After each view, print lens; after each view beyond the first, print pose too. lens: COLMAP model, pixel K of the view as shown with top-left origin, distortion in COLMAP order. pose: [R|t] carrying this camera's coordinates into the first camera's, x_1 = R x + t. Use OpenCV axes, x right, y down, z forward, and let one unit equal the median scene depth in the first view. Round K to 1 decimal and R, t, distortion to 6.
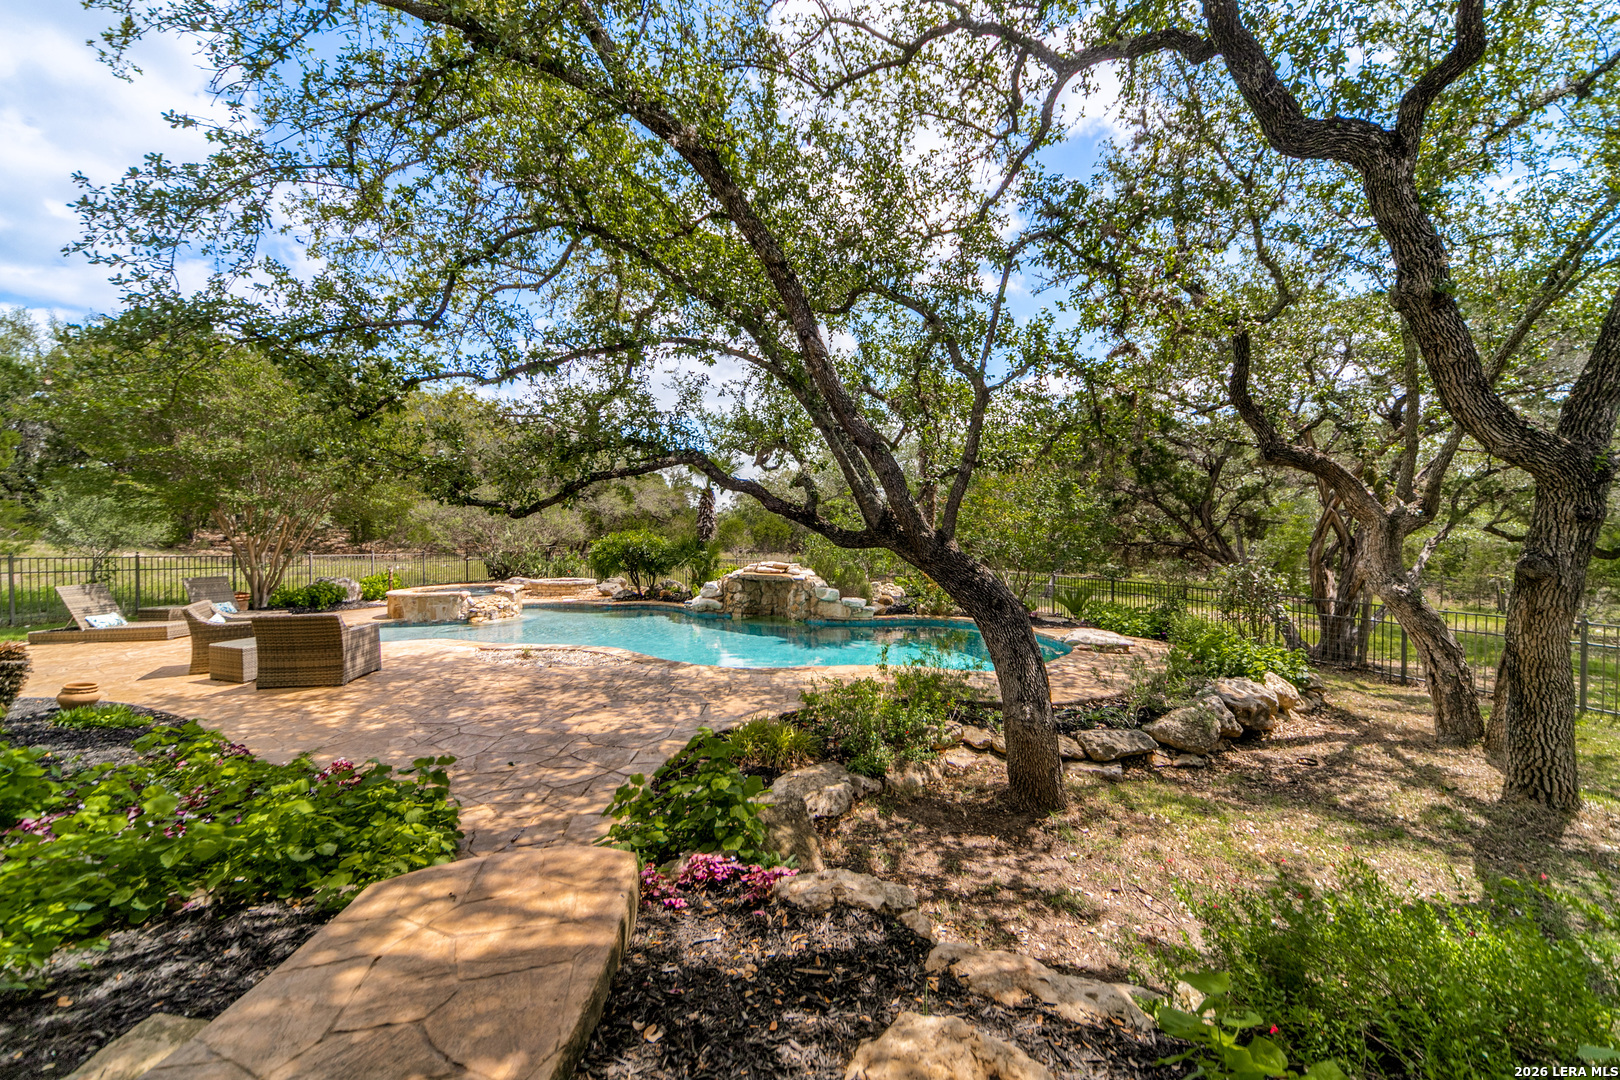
lens RADIAL K [[653.4, 0, 811.2], [0, 653.4, 543.9], [0, 0, 1]] dist [-0.002341, -0.000245]
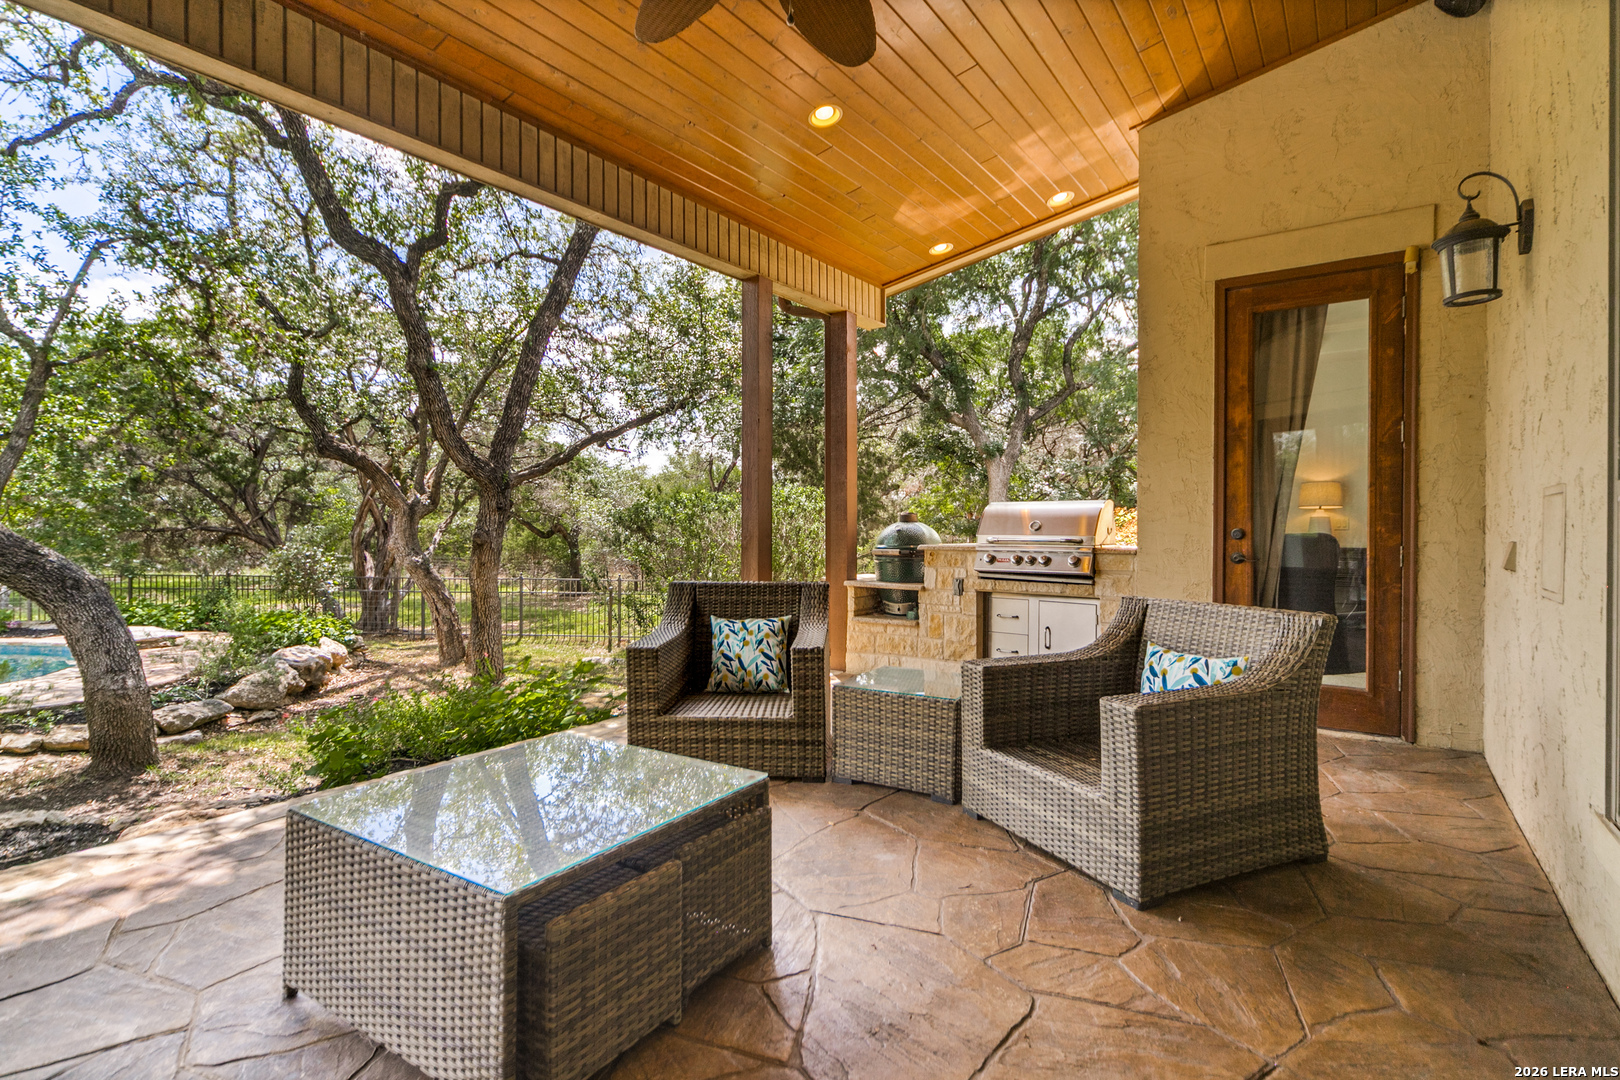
lens RADIAL K [[796.6, 0, 812.1], [0, 796.6, 537.4], [0, 0, 1]] dist [-0.004502, -0.000814]
pose [[0.377605, -0.012741, 0.925879, -0.213664], [0.008967, 0.999909, 0.010103, 0.010556], [-0.925923, 0.004487, 0.377684, -0.261108]]
